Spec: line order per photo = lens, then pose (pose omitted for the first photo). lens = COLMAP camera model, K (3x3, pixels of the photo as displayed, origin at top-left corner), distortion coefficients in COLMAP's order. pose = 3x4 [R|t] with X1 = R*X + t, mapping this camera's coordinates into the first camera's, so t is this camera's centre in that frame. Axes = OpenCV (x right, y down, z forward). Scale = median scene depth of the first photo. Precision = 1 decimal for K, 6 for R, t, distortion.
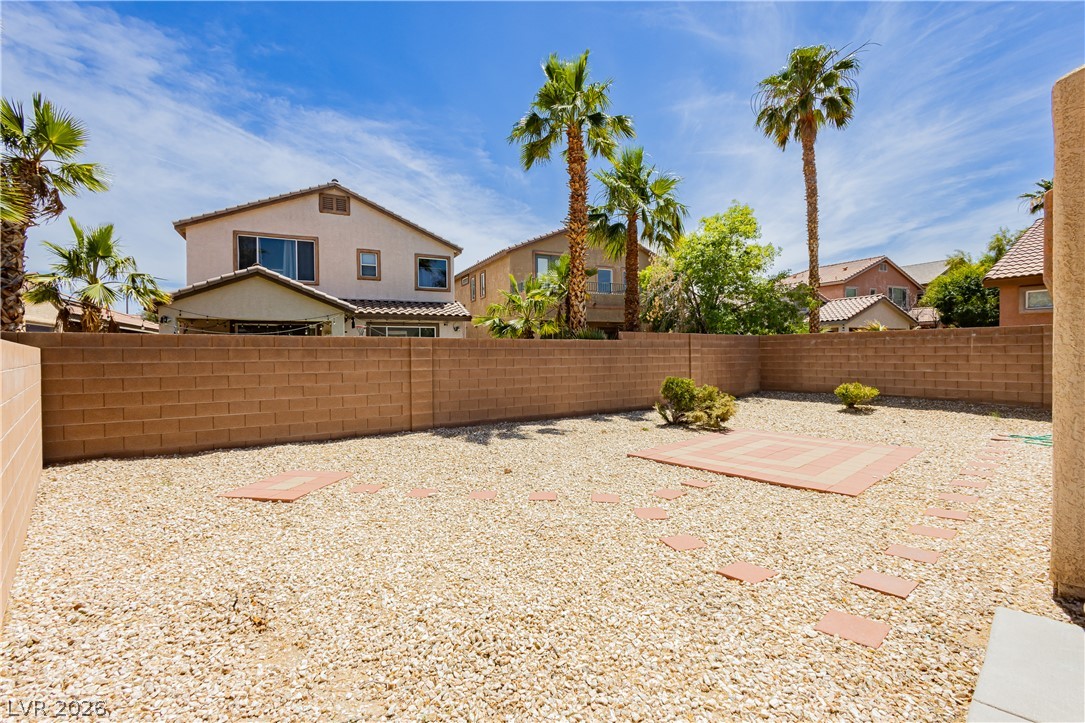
lens RADIAL K [[503.4, 0, 535.7], [0, 503.4, 356.3], [0, 0, 1]] dist [0.004098, -0.000450]
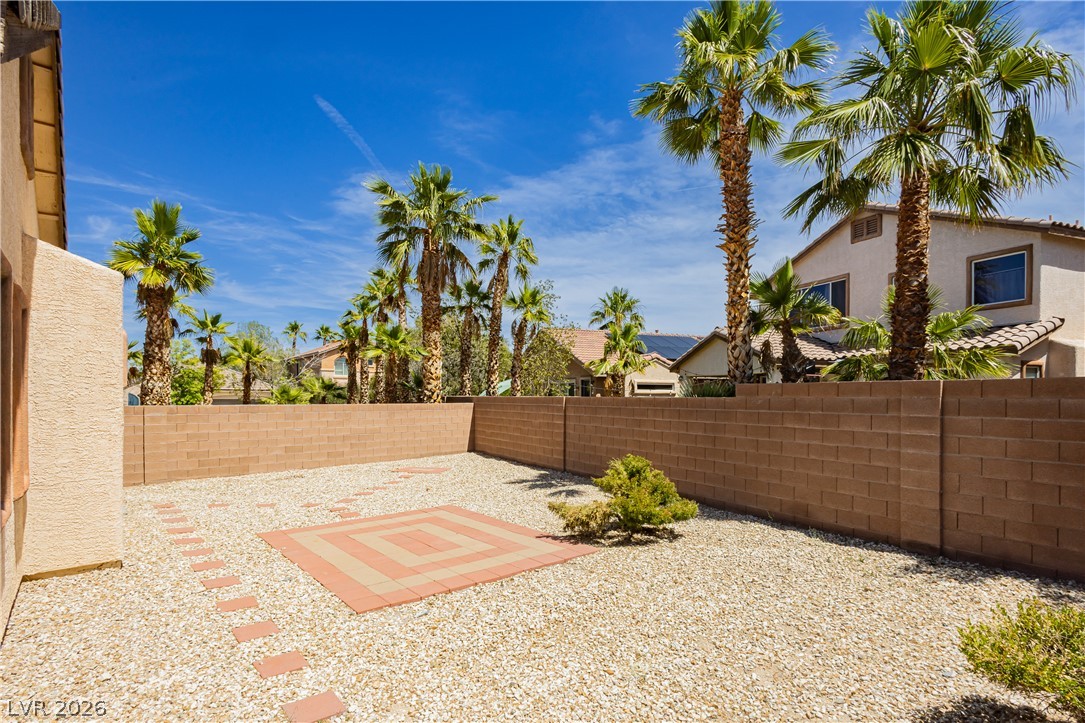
lens RADIAL K [[545.0, 0, 528.6], [0, 545.0, 401.1], [0, 0, 1]] dist [0.003174, -0.000088]
pose [[-0.053805, 0.014083, -0.998452, 0.744911], [-0.005399, 0.999882, 0.014394, -0.030804], [0.998537, 0.006165, -0.053723, 0.659882]]
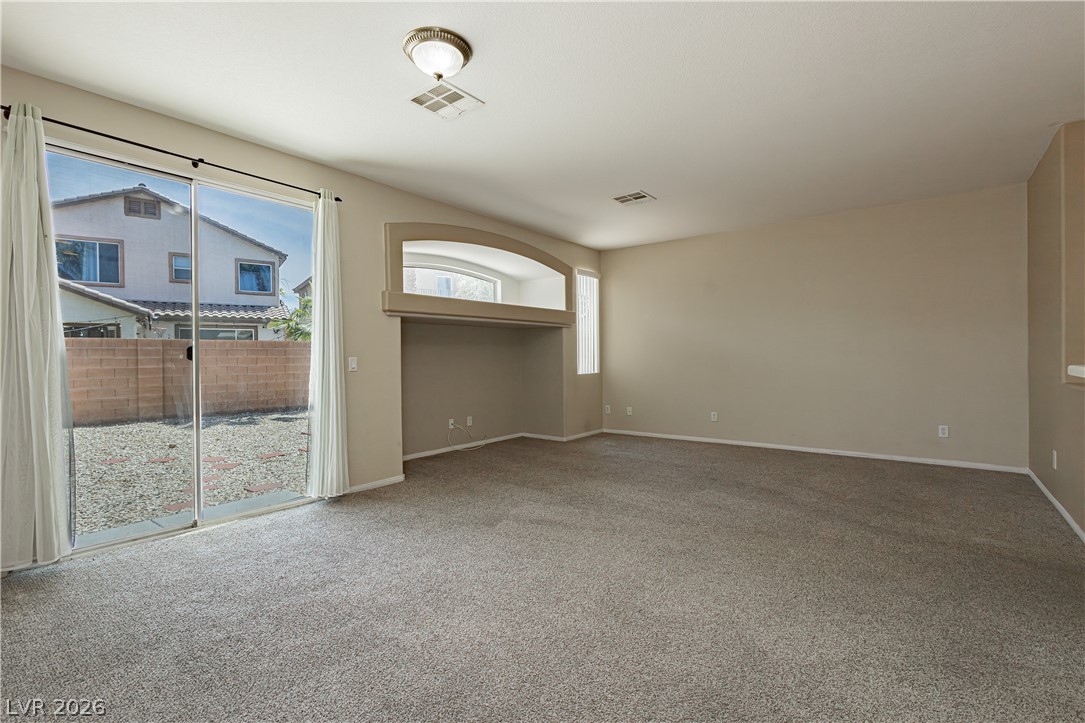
lens RADIAL K [[497.0, 0, 542.5], [0, 497.0, 364.9], [0, 0, 1]] dist [0.001937, -0.000316]
pose [[0.985226, -0.005484, 0.171173, 0.301878], [0.003375, 0.999915, 0.012609, 0.006470], [-0.171228, -0.011845, 0.985160, -0.177439]]
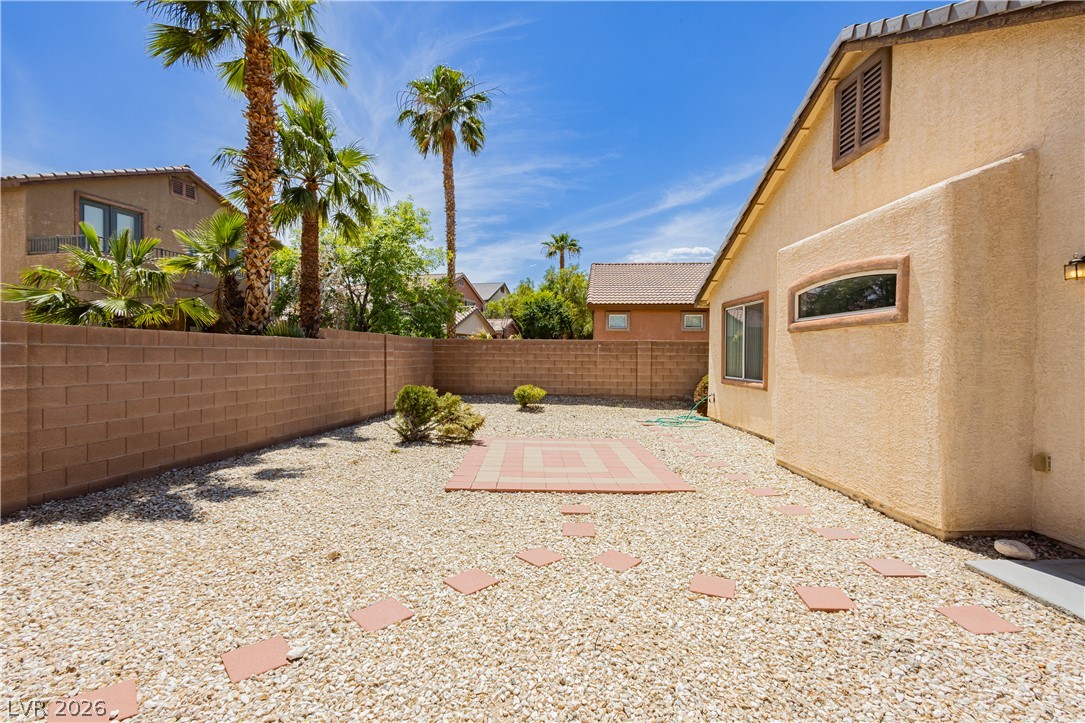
lens RADIAL K [[503.4, 0, 546.6], [0, 503.4, 359.0], [0, 0, 1]] dist [0.004098, -0.000450]
pose [[0.651629, 0.007129, 0.758504, -0.167454], [-0.012664, 0.999919, 0.001481, -0.006148], [-0.758432, -0.010571, 0.651666, 0.196177]]
